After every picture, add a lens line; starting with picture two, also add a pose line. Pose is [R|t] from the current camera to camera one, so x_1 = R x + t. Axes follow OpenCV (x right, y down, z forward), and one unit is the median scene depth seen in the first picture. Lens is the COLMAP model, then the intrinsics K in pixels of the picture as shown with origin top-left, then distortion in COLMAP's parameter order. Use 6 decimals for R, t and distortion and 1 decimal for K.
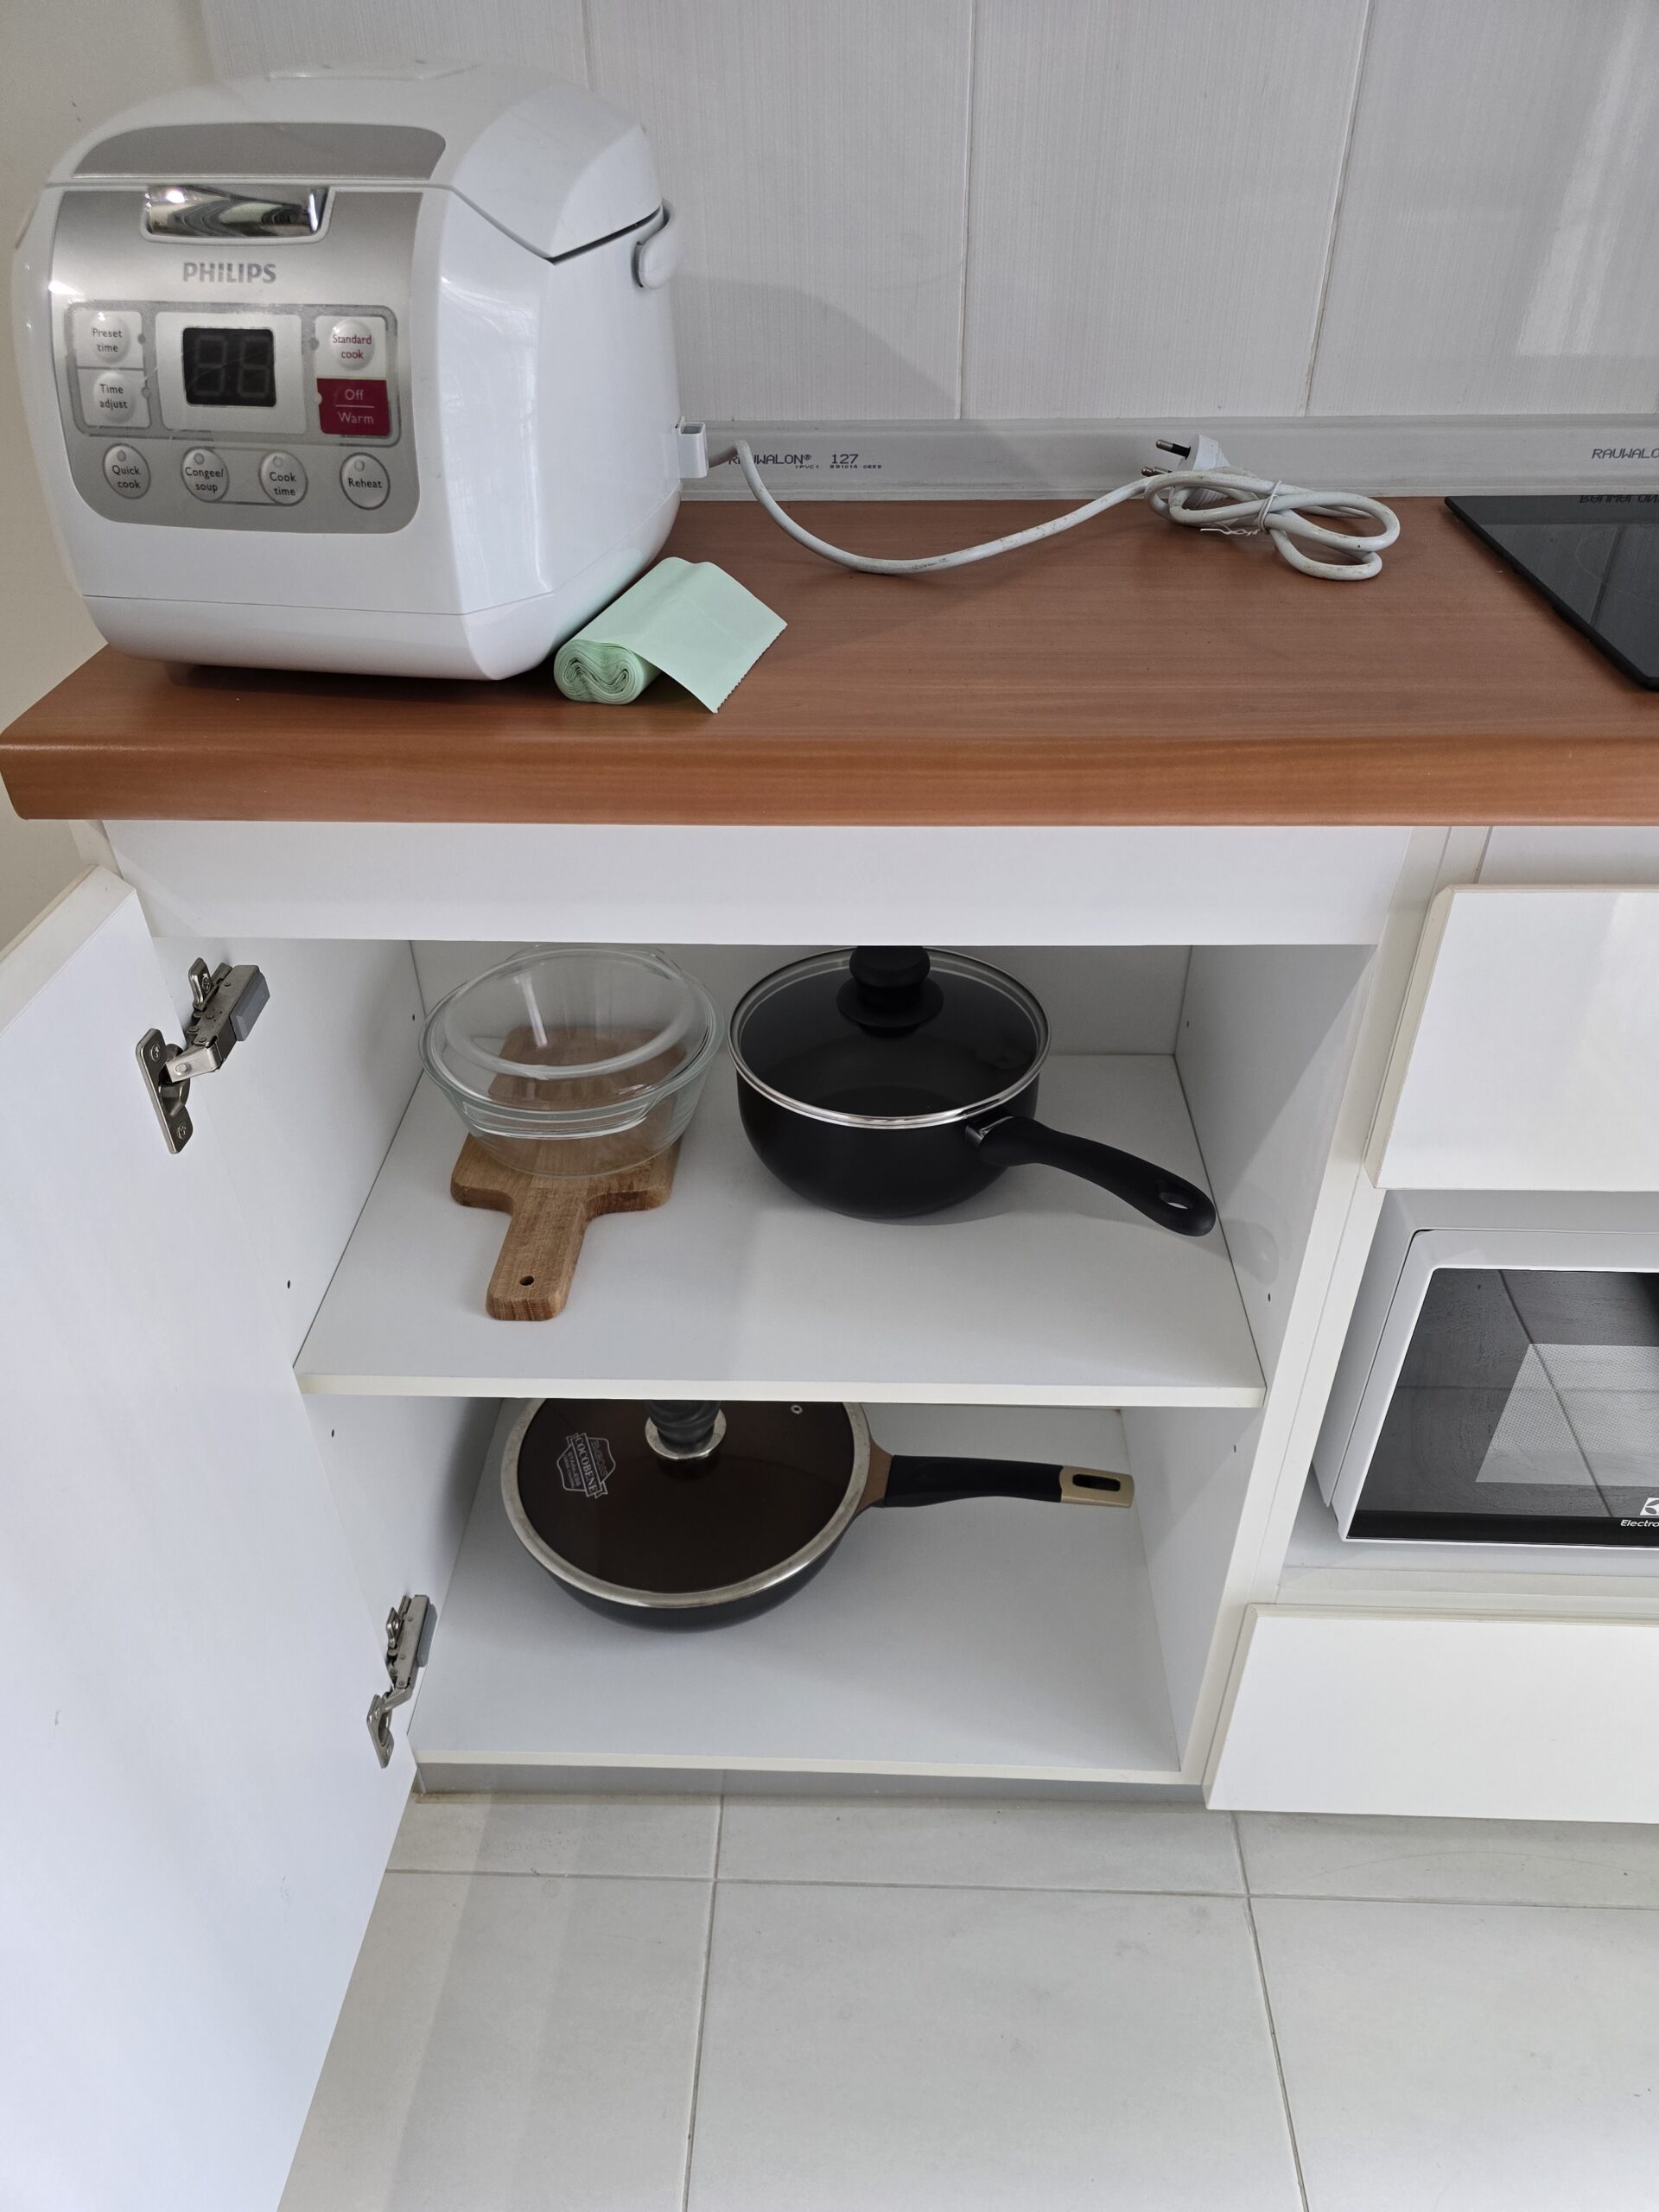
lens RADIAL K [[1488.3, 0, 827.5], [0, 1488.3, 1116.9], [0, 0, 1]] dist [0.024084, -0.020821]
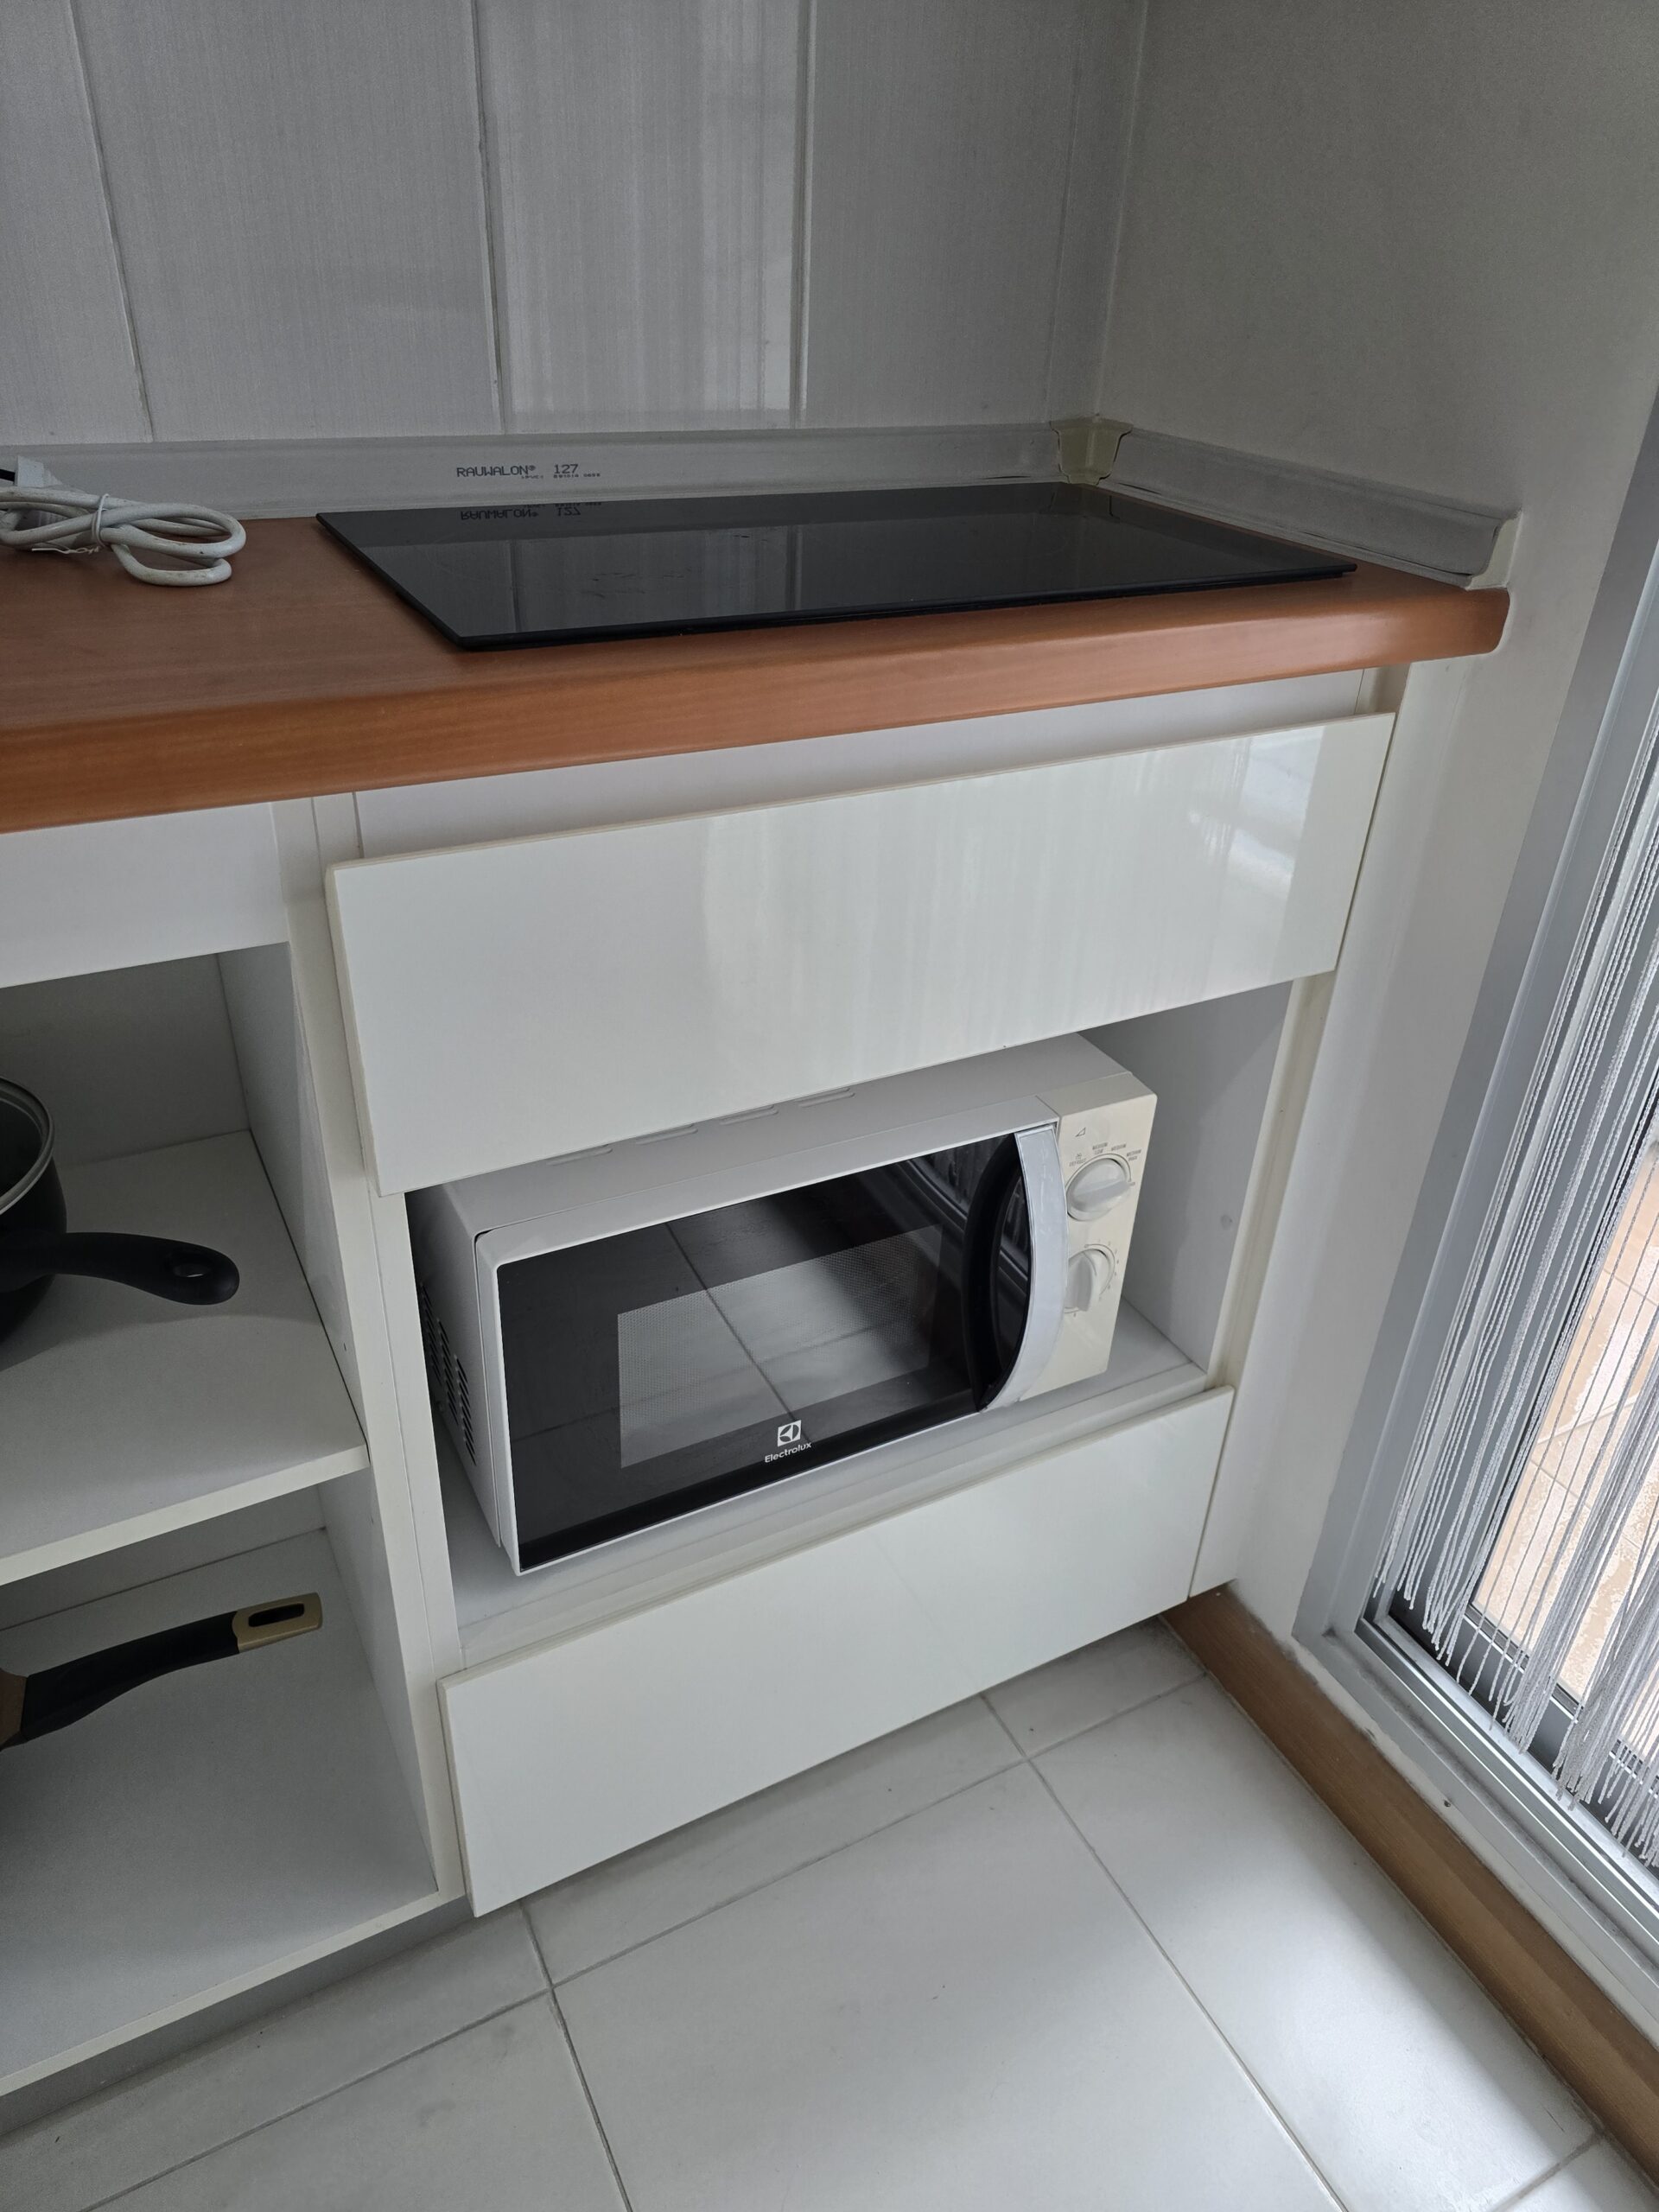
lens RADIAL K [[1488.3, 0, 834.3], [0, 1488.3, 1086.4], [0, 0, 1]] dist [0.024084, -0.020821]
pose [[0.864331, -0.213731, 0.455249, 0.177302], [0.256278, 0.966039, -0.033029, 0.075655], [-0.432729, 0.145219, 0.889751, 0.020490]]
